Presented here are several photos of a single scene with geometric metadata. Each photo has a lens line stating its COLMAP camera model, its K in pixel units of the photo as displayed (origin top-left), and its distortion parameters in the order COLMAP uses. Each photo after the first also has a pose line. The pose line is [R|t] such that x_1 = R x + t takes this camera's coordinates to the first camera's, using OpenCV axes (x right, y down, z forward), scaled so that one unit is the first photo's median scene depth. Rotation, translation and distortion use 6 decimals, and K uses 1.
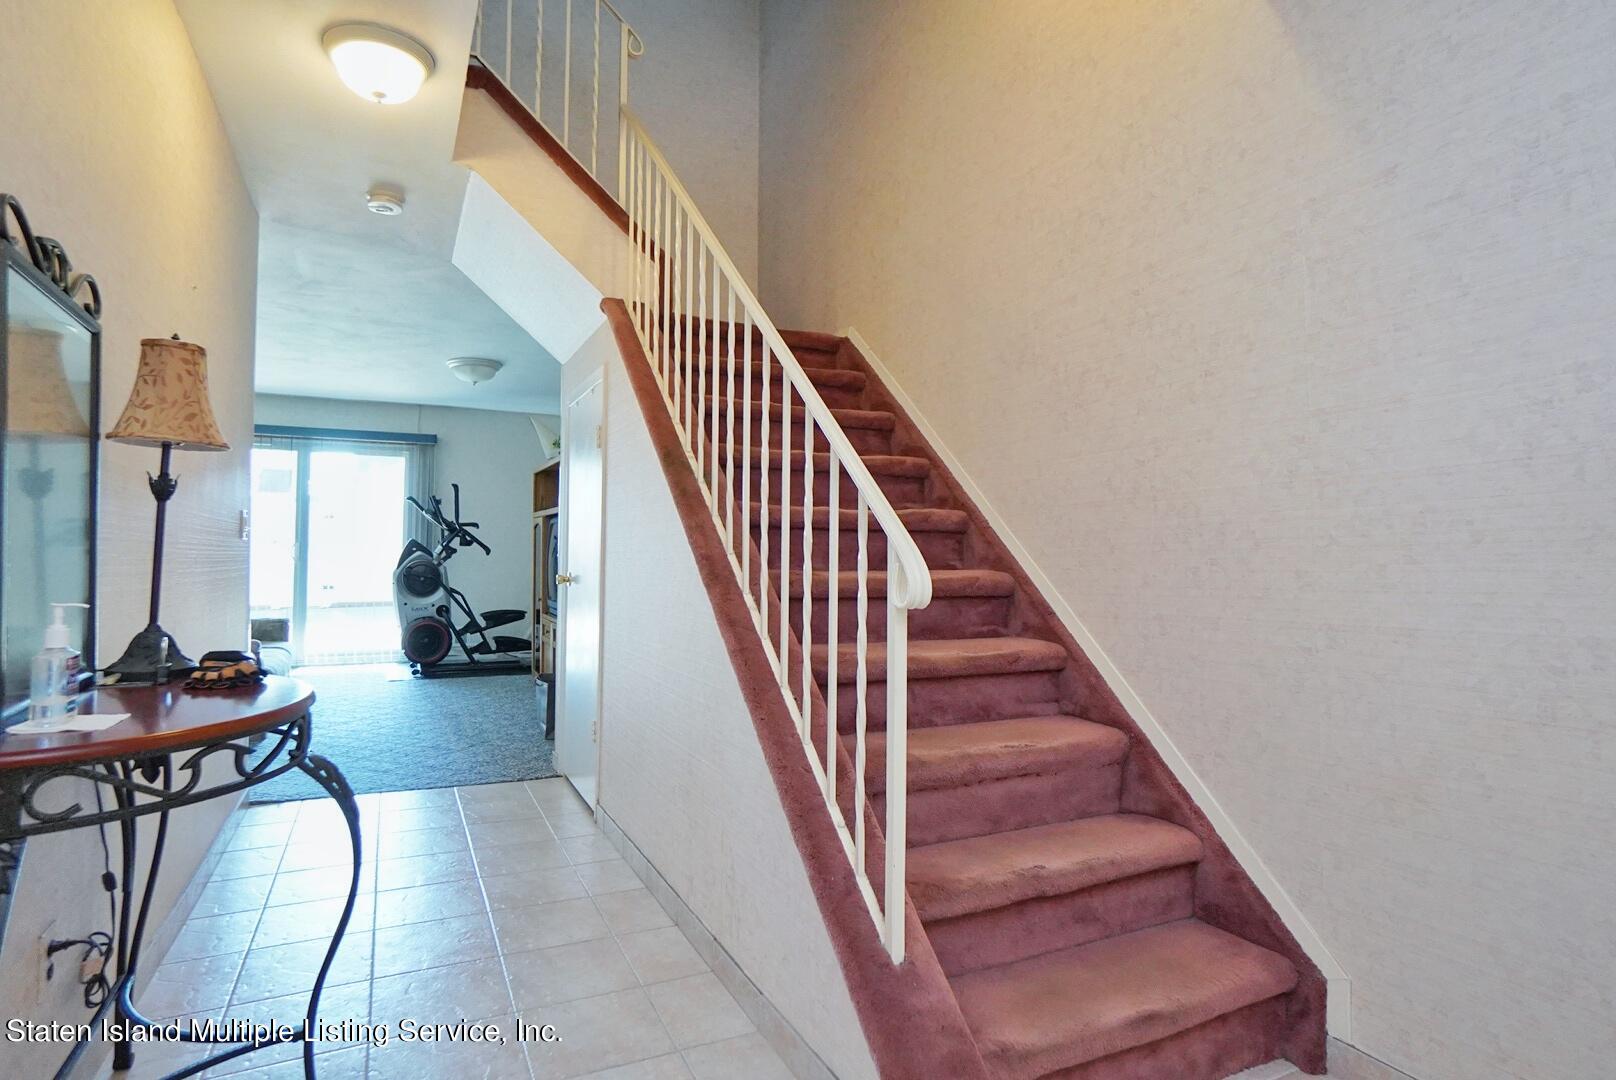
lens RADIAL K [[853.7, 0, 813.1], [0, 853.7, 530.4], [0, 0, 1]] dist [-0.043958, 0.025474]
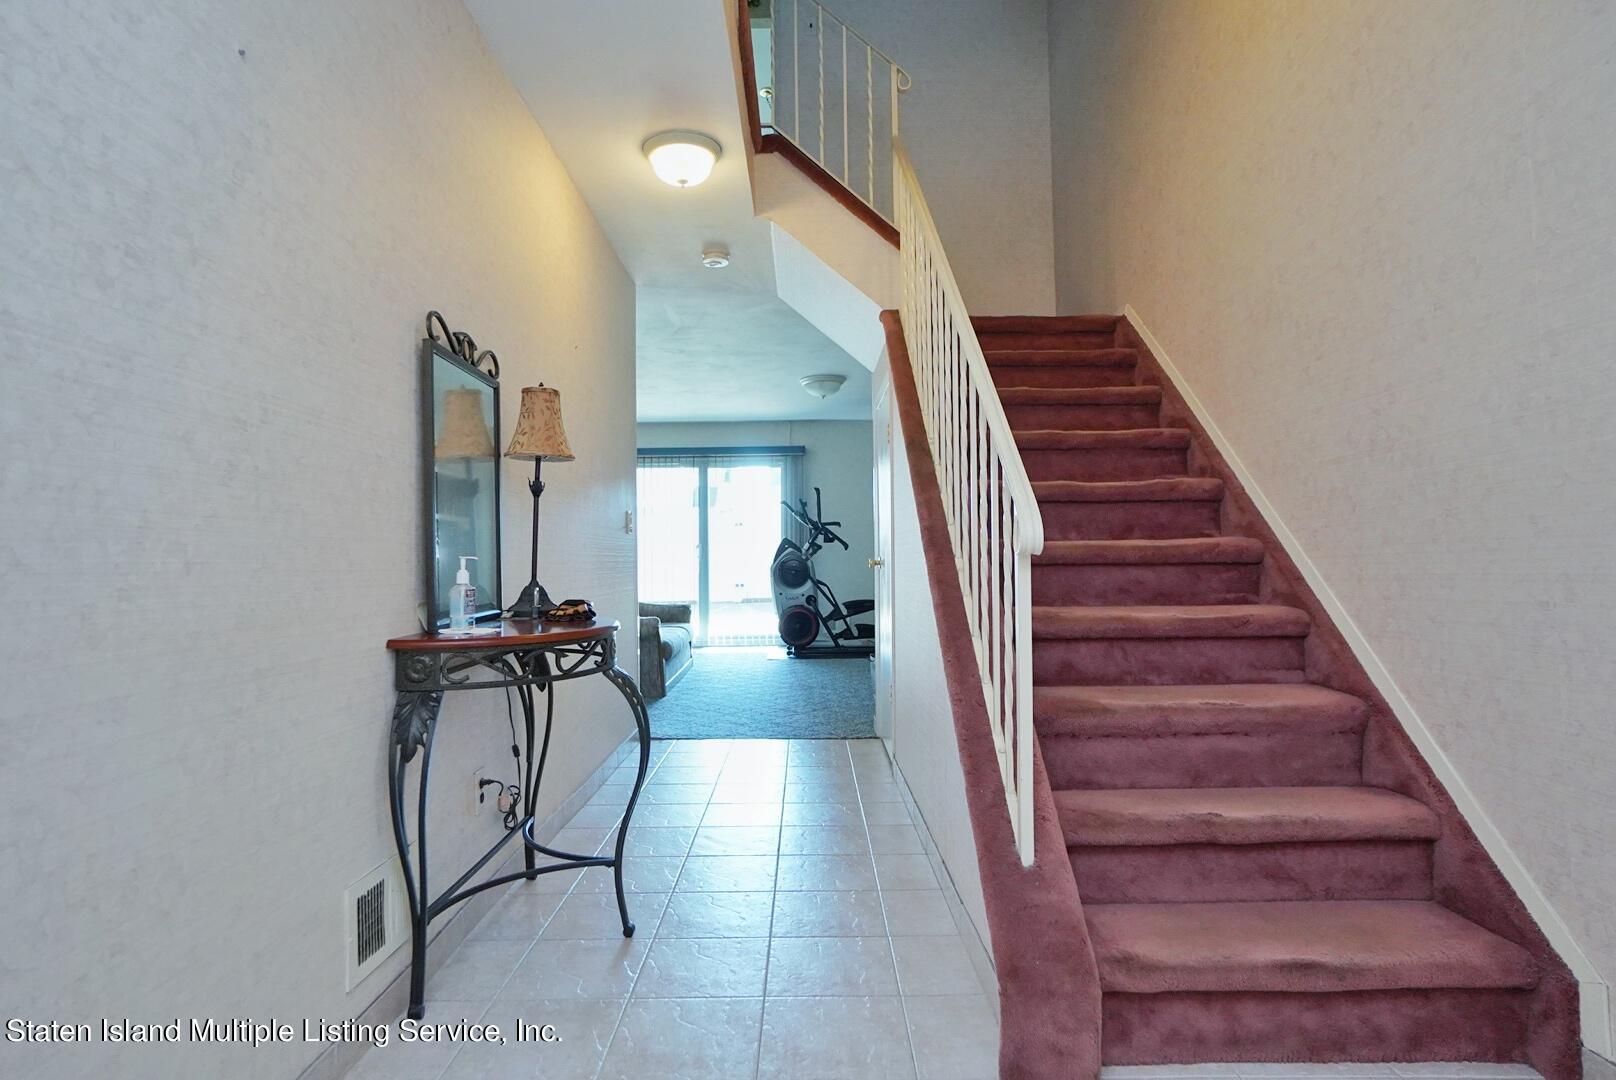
lens RADIAL K [[853.7, 0, 813.1], [0, 853.7, 530.4], [0, 0, 1]] dist [-0.043958, 0.025474]
pose [[0.900943, -0.032213, -0.432740, 0.228646], [0.032054, 0.999457, -0.007664, 0.038178], [0.432751, -0.006966, 0.901486, -0.101601]]
